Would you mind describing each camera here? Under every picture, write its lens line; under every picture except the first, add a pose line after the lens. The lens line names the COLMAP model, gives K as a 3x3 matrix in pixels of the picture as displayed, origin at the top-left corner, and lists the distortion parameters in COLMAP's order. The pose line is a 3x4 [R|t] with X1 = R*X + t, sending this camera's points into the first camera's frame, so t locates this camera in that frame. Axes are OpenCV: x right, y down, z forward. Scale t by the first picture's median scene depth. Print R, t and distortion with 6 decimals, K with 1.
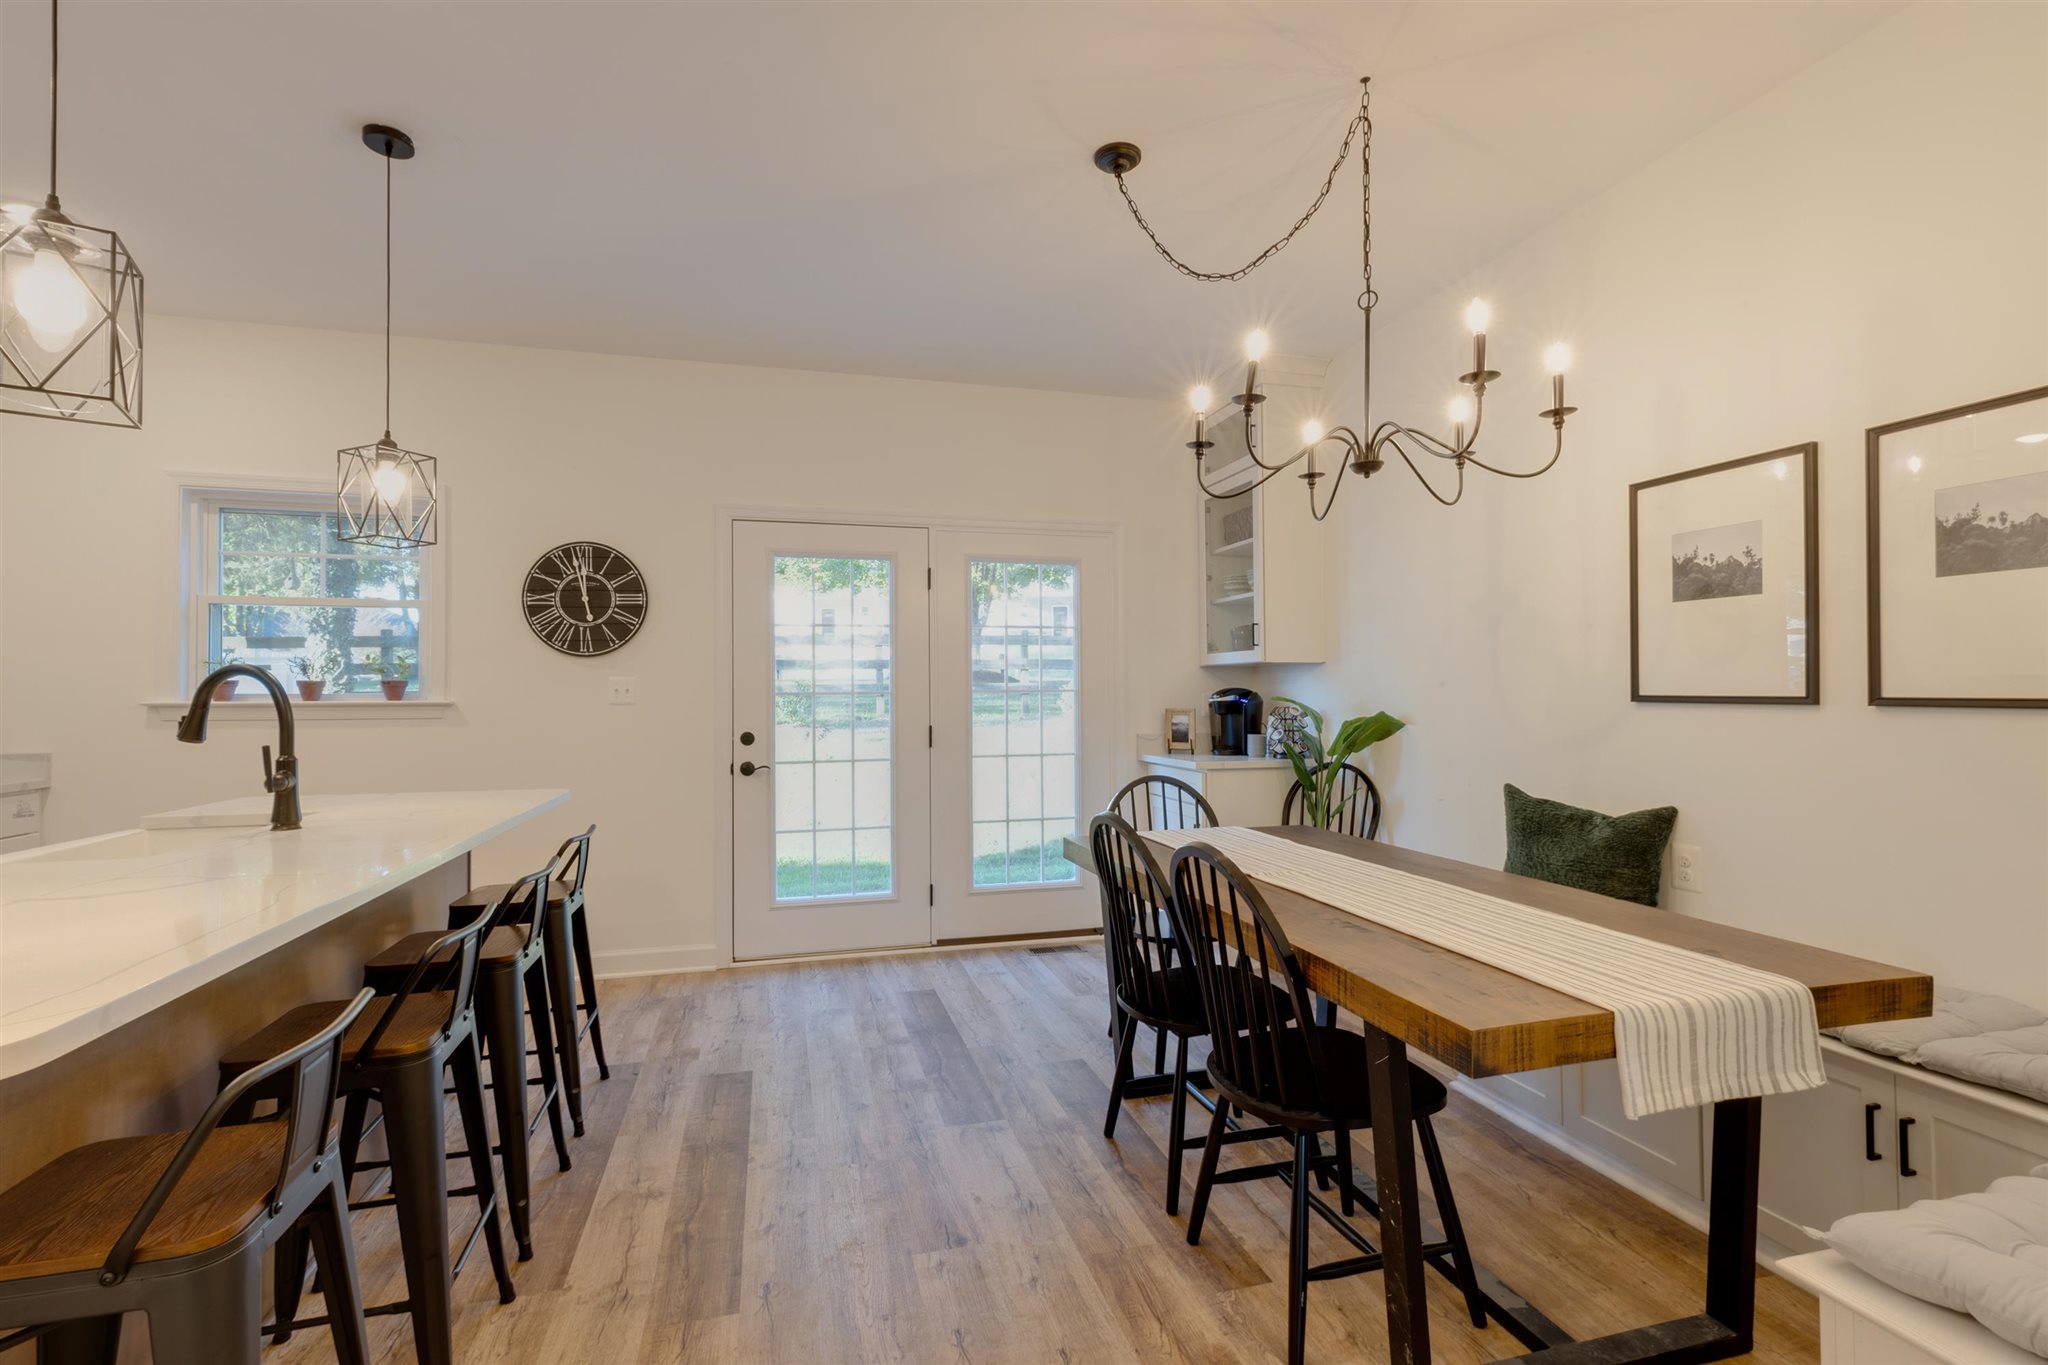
lens RADIAL K [[935.6, 0, 1024.0], [0, 935.6, 682.5], [0, 0, 1]] dist [-0.001360, -0.000252]
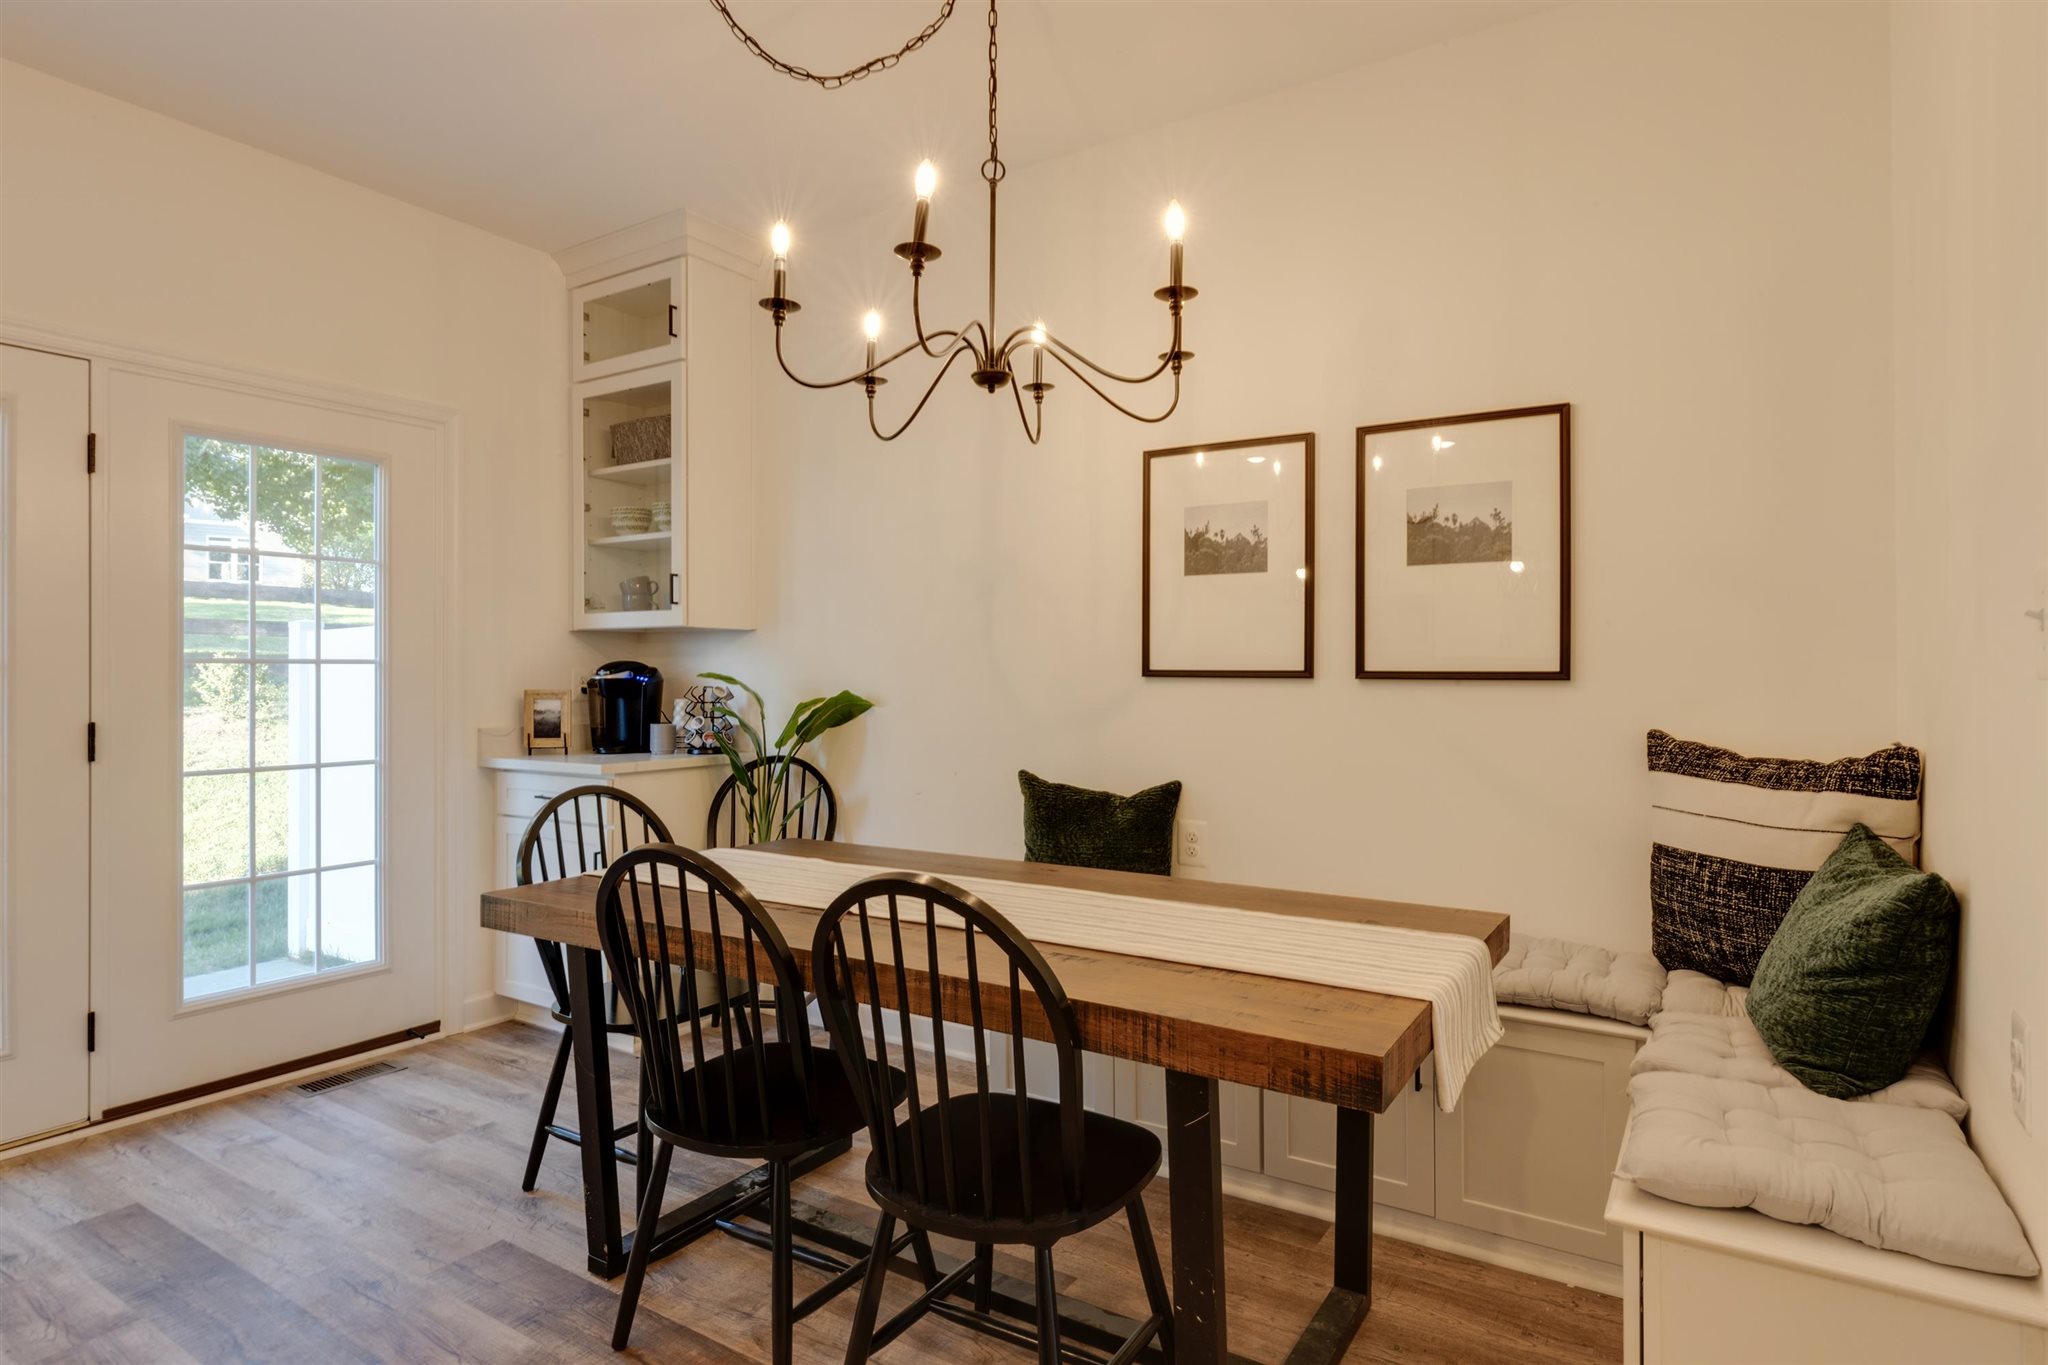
lens RADIAL K [[1109.0, 0, 1025.7], [0, 1109.0, 670.6], [0, 0, 1]] dist [-0.000758, -0.000938]
pose [[0.736212, 0.006724, 0.676718, -0.179707], [-0.010664, 0.999942, 0.001666, 0.011444], [-0.676667, -0.008443, 0.736241, 0.202960]]
